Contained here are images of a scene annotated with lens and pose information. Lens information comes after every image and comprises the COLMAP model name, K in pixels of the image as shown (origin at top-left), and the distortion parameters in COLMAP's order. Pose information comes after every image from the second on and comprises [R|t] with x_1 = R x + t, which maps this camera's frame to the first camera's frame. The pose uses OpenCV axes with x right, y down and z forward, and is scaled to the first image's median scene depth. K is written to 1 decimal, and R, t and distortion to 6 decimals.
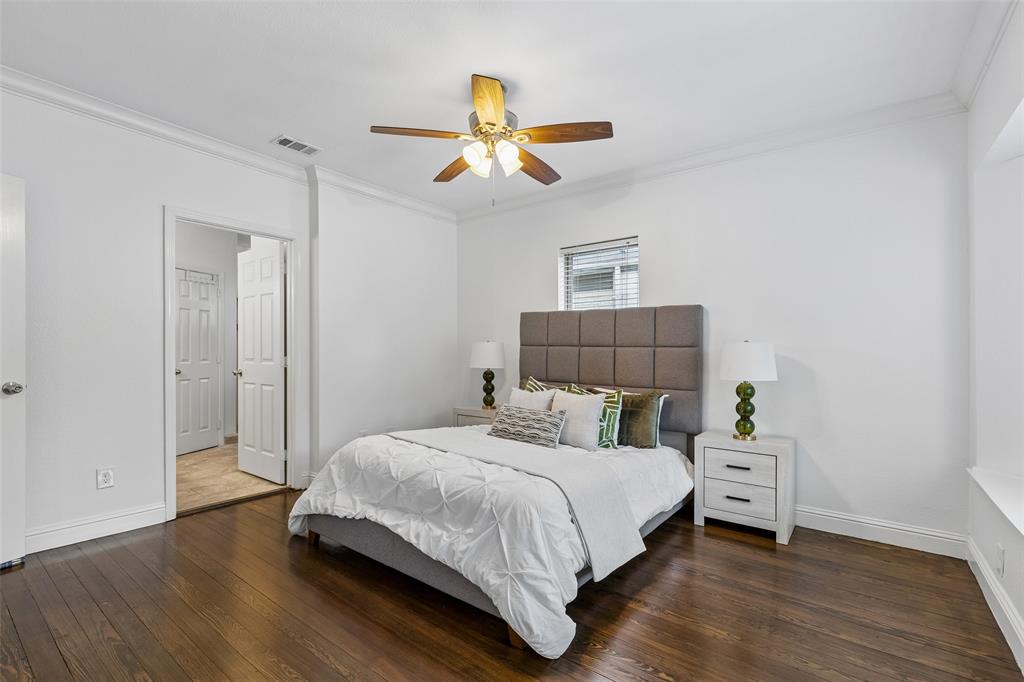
lens RADIAL K [[468.7, 0, 512.4], [0, 468.7, 342.3], [0, 0, 1]] dist [0.012379, -0.001383]
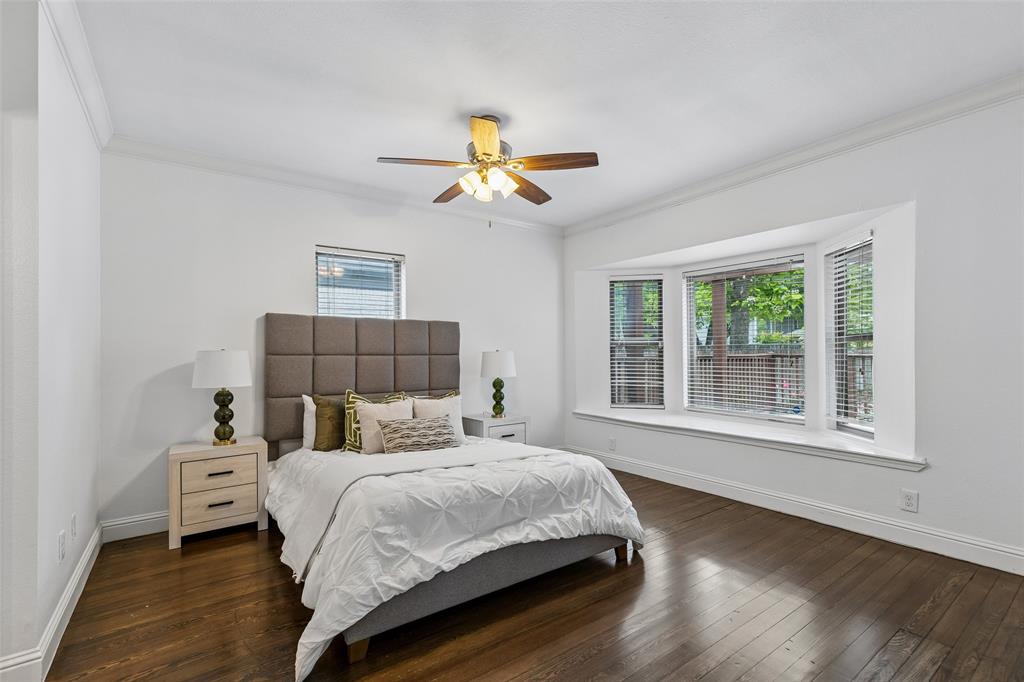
lens RADIAL K [[468.7, 0, 514.0], [0, 468.7, 345.7], [0, 0, 1]] dist [0.012379, -0.001383]
pose [[0.286441, 0.004992, 0.958085, -0.895391], [-0.007103, 0.999970, -0.003086, -0.013337], [-0.958072, -0.005921, 0.286467, 0.534064]]
